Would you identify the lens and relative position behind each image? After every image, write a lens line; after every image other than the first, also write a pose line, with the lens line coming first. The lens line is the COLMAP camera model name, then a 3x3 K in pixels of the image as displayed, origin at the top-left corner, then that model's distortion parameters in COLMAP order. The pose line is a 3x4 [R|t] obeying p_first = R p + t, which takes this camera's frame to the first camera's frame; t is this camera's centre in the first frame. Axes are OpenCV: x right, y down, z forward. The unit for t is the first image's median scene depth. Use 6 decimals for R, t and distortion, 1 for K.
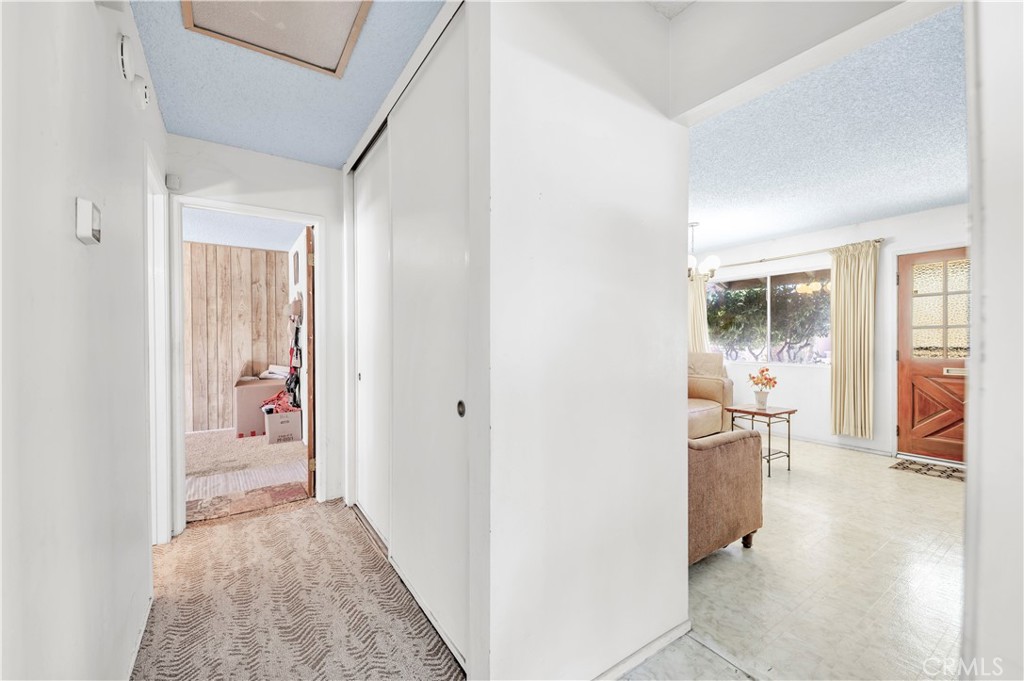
lens RADIAL K [[412.9, 0, 515.1], [0, 412.9, 344.6], [0, 0, 1]] dist [0.007532, -0.005078]
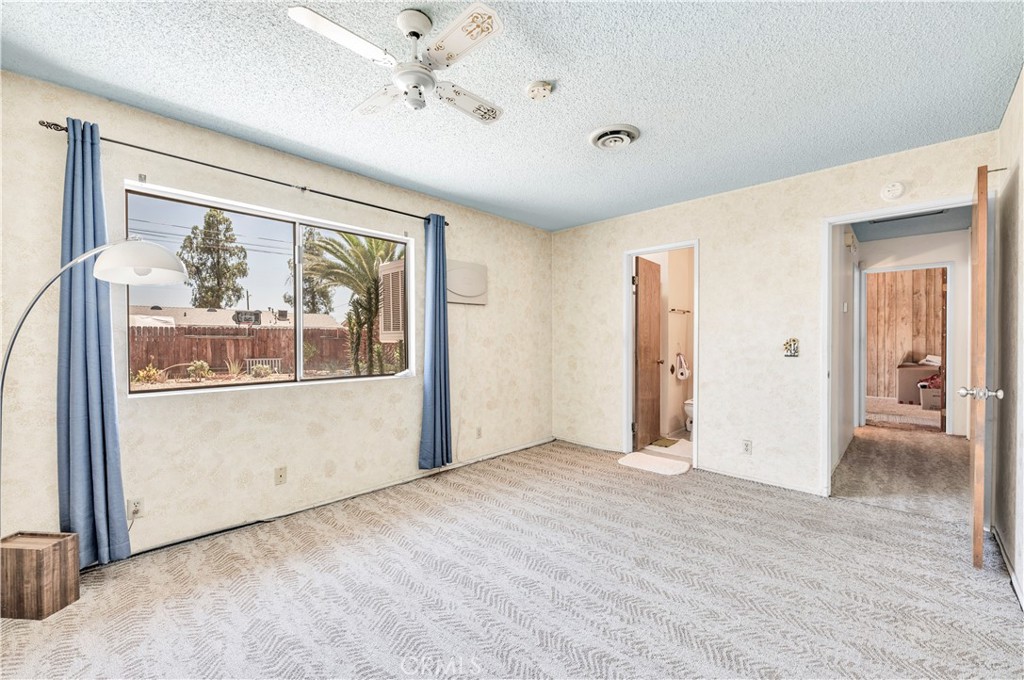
lens RADIAL K [[412.9, 0, 512.4], [0, 412.9, 341.4], [0, 0, 1]] dist [0.007532, -0.005078]
pose [[0.205494, 0.011831, -0.978587, 0.436619], [-0.005999, 0.999923, 0.010830, -0.000320], [0.978640, 0.003645, 0.205549, -0.580998]]
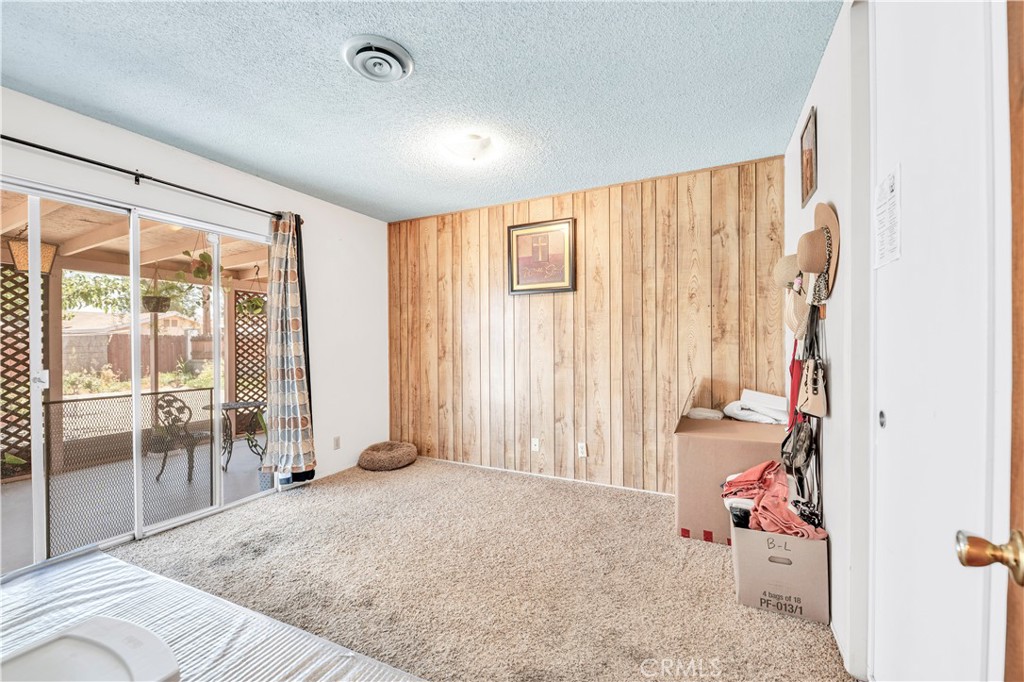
lens RADIAL K [[412.9, 0, 518.3], [0, 412.9, 341.4], [0, 0, 1]] dist [0.007532, -0.005078]
pose [[0.505175, 0.002923, -0.863012, -0.311111], [-0.006601, 0.999978, -0.000477, -0.007713], [0.862992, 0.005938, 0.505183, 0.532644]]
